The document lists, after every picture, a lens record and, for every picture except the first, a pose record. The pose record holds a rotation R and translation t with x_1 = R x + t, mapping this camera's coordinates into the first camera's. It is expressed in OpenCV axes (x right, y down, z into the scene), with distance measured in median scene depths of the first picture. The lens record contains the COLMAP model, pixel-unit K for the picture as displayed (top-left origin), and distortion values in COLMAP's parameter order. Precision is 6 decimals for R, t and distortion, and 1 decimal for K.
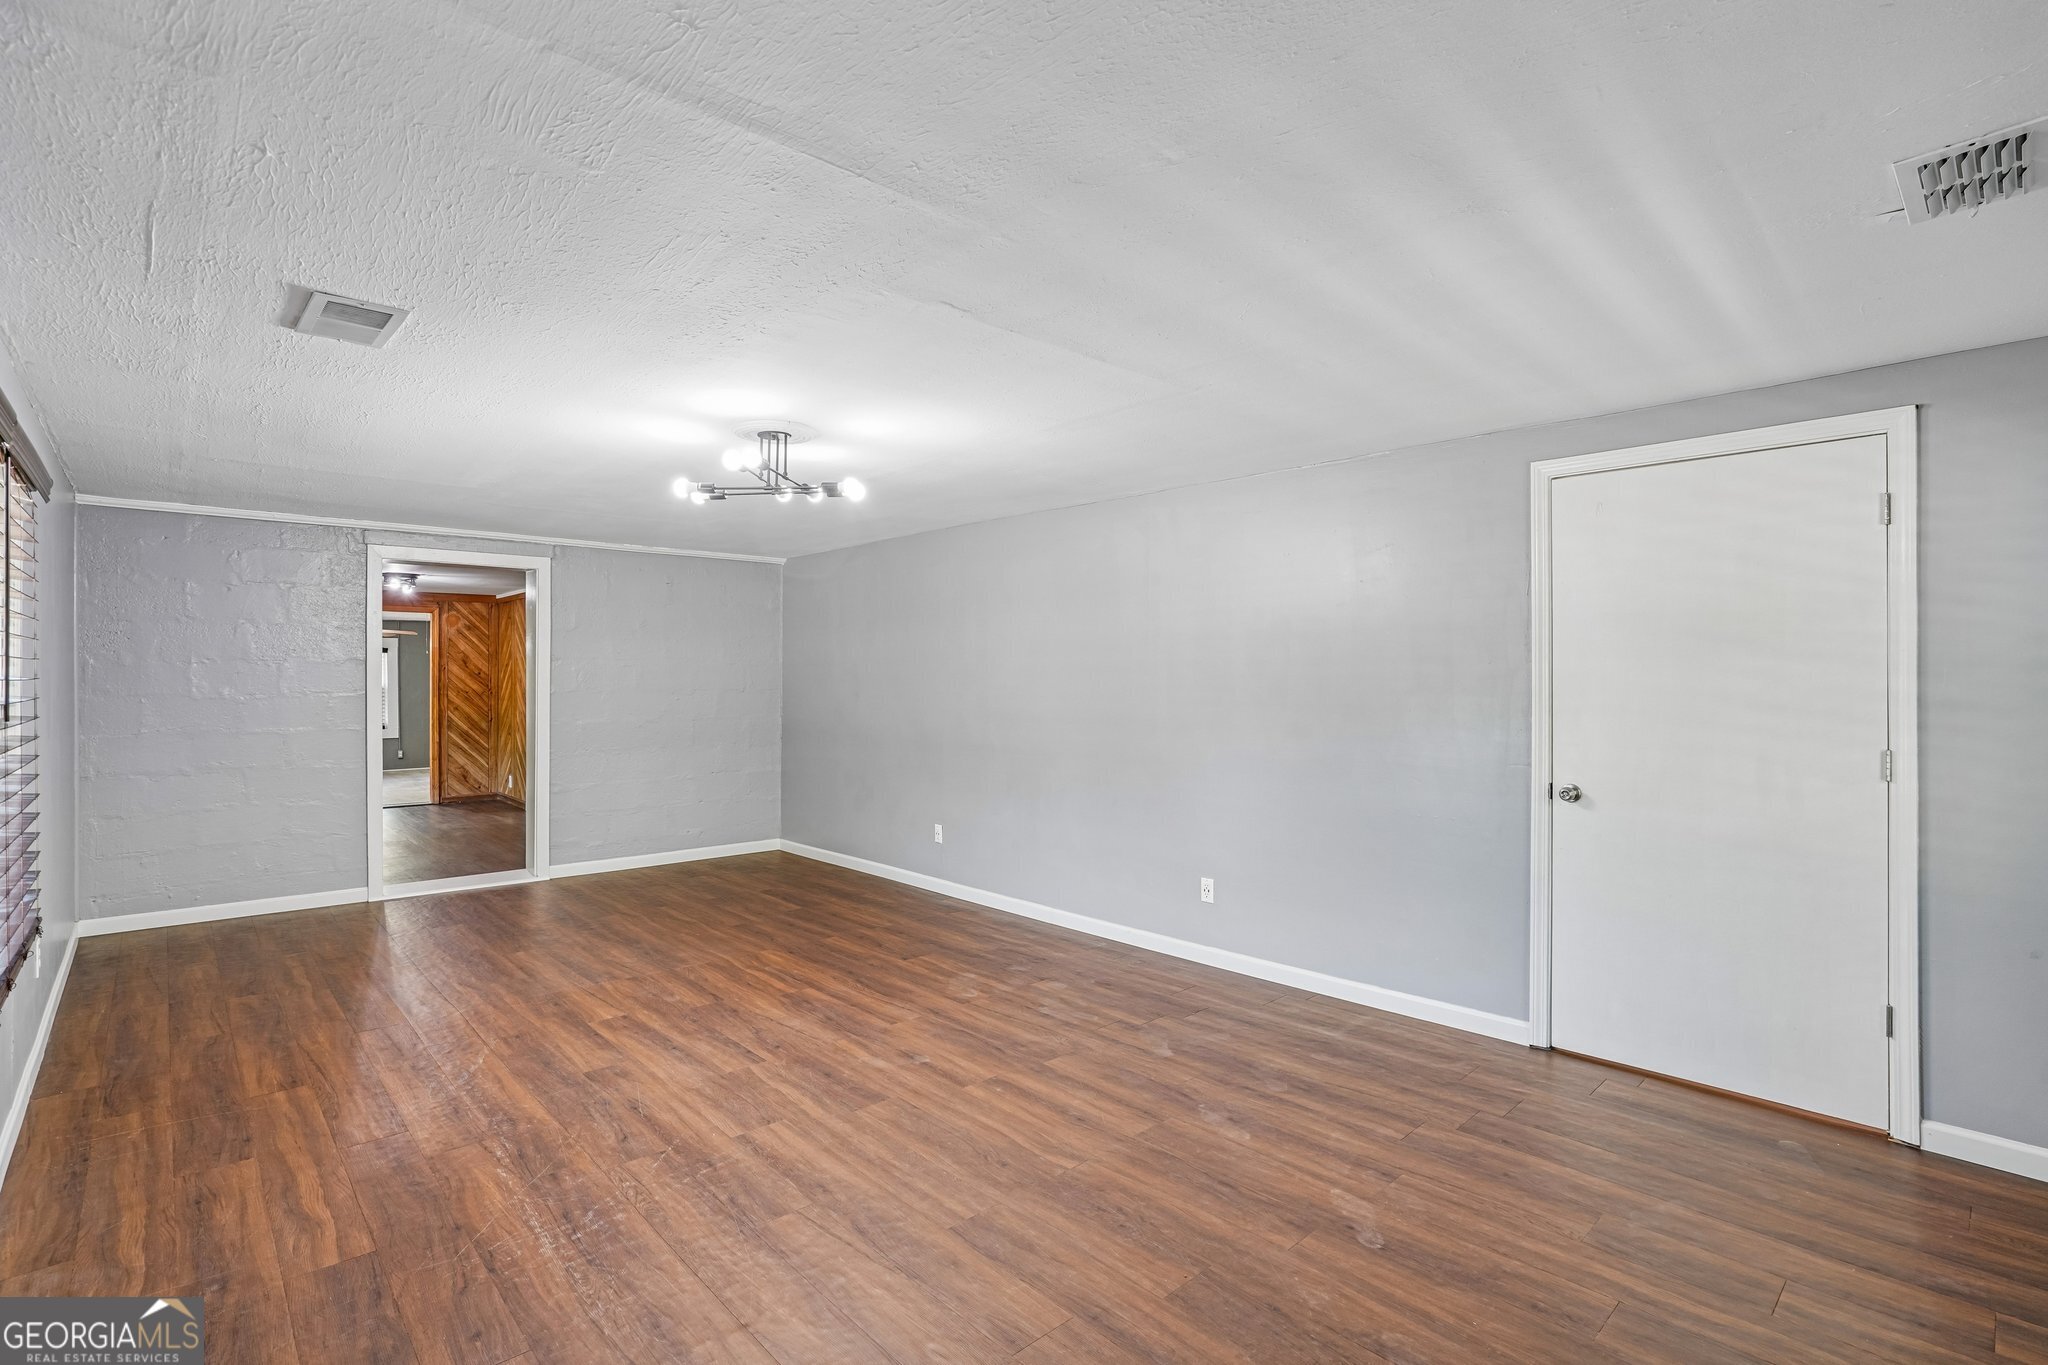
lens RADIAL K [[969.3, 0, 1006.8], [0, 969.3, 666.1], [0, 0, 1]] dist [-0.054324, 0.017632]
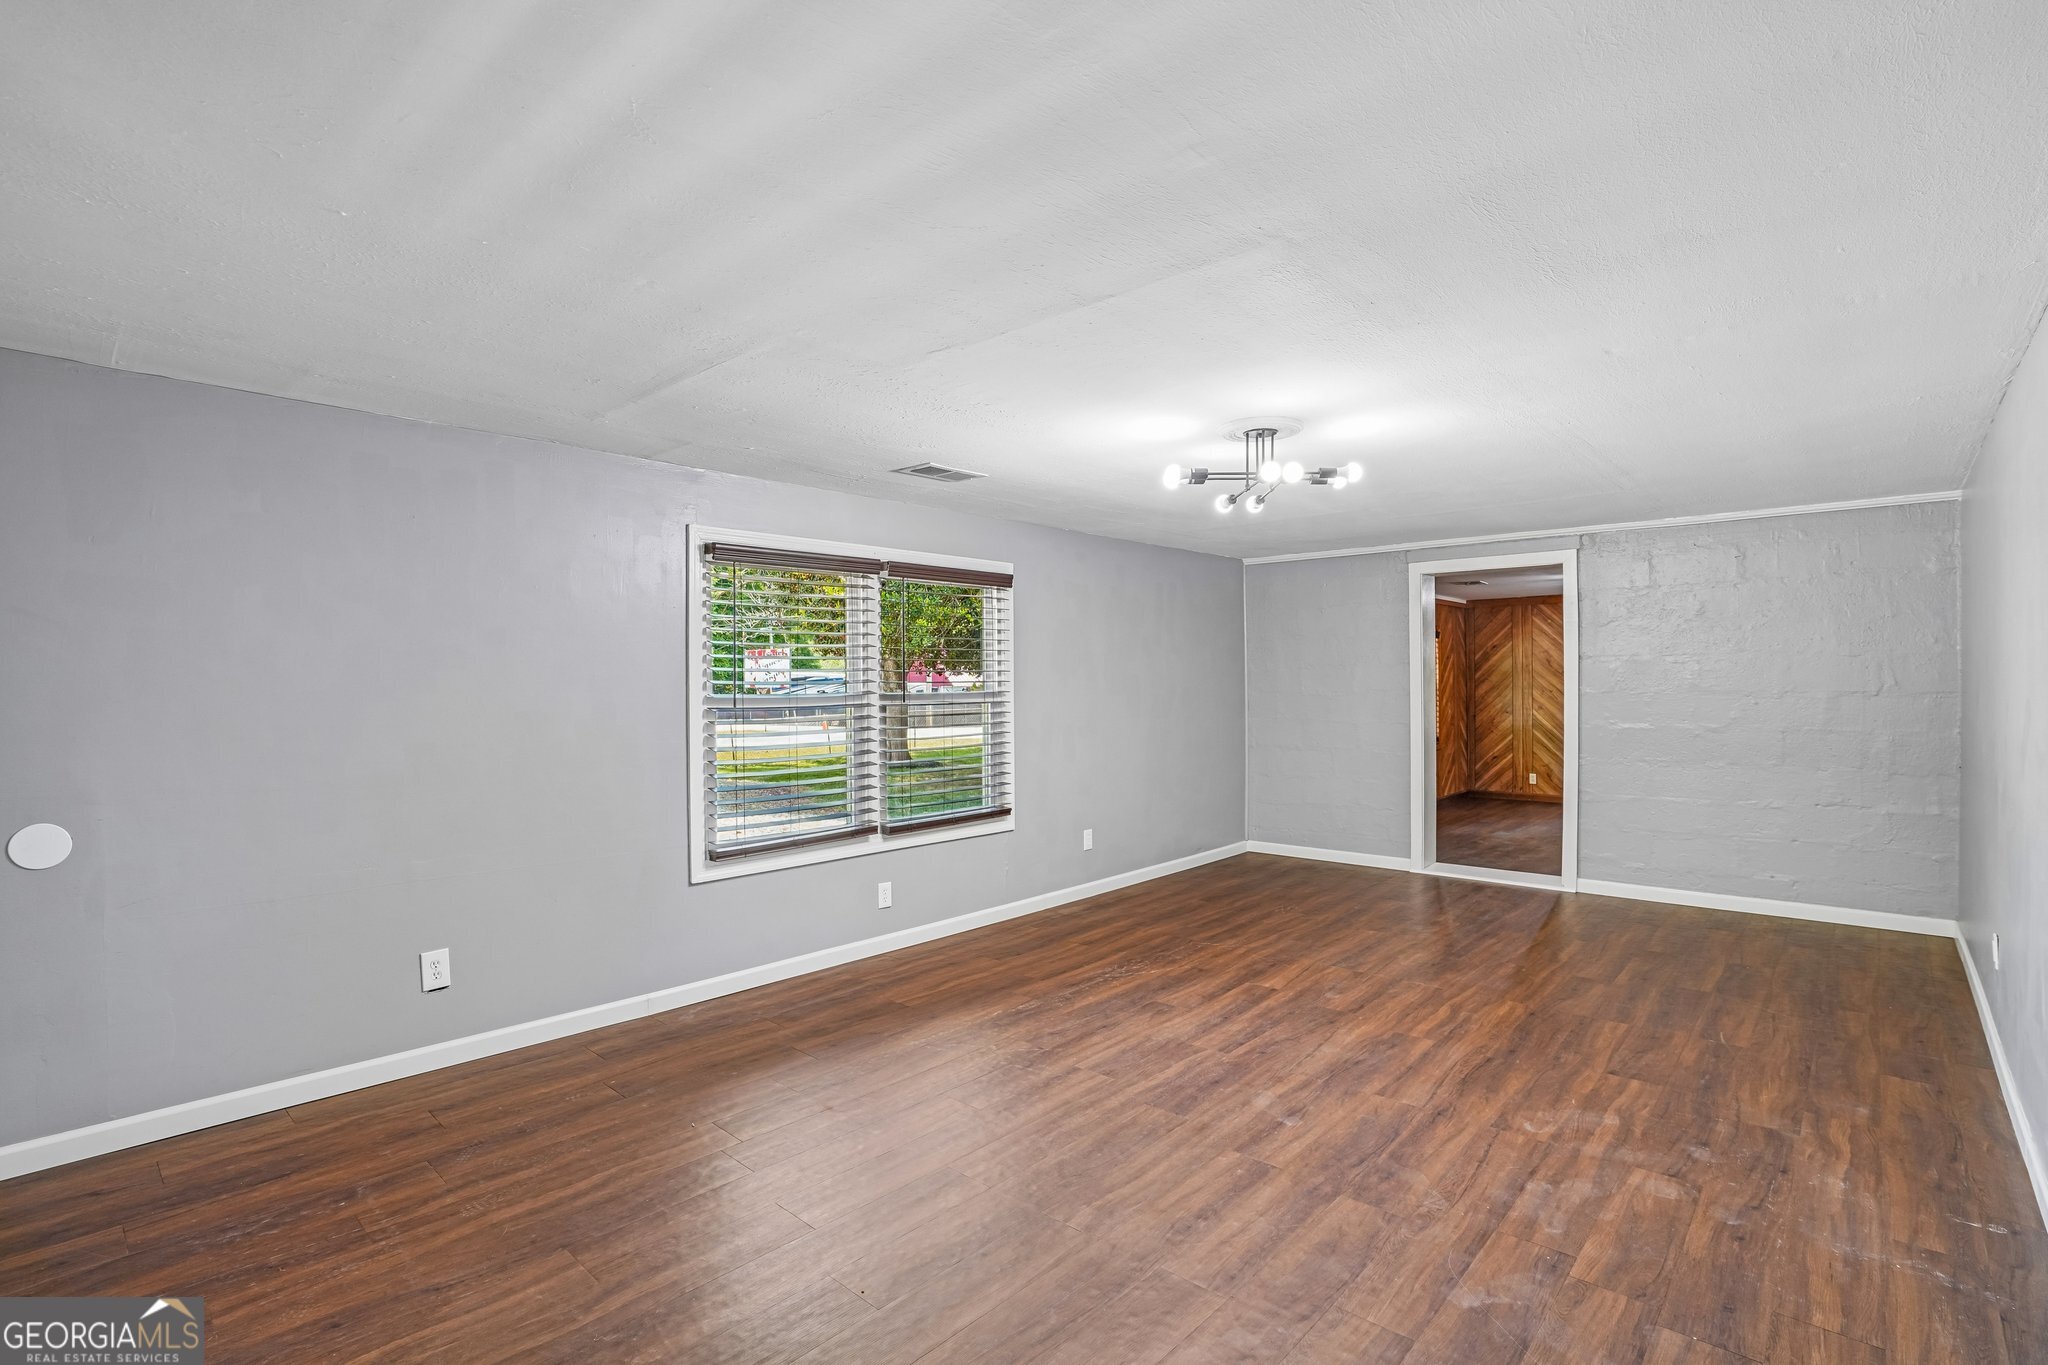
lens RADIAL K [[969.3, 0, 1021.4], [0, 969.3, 675.9], [0, 0, 1]] dist [-0.054324, 0.017632]
pose [[0.080369, -0.008457, -0.996729, 0.694704], [0.019421, 0.999787, -0.006917, 0.010153], [0.996576, -0.018801, 0.080517, 0.646870]]
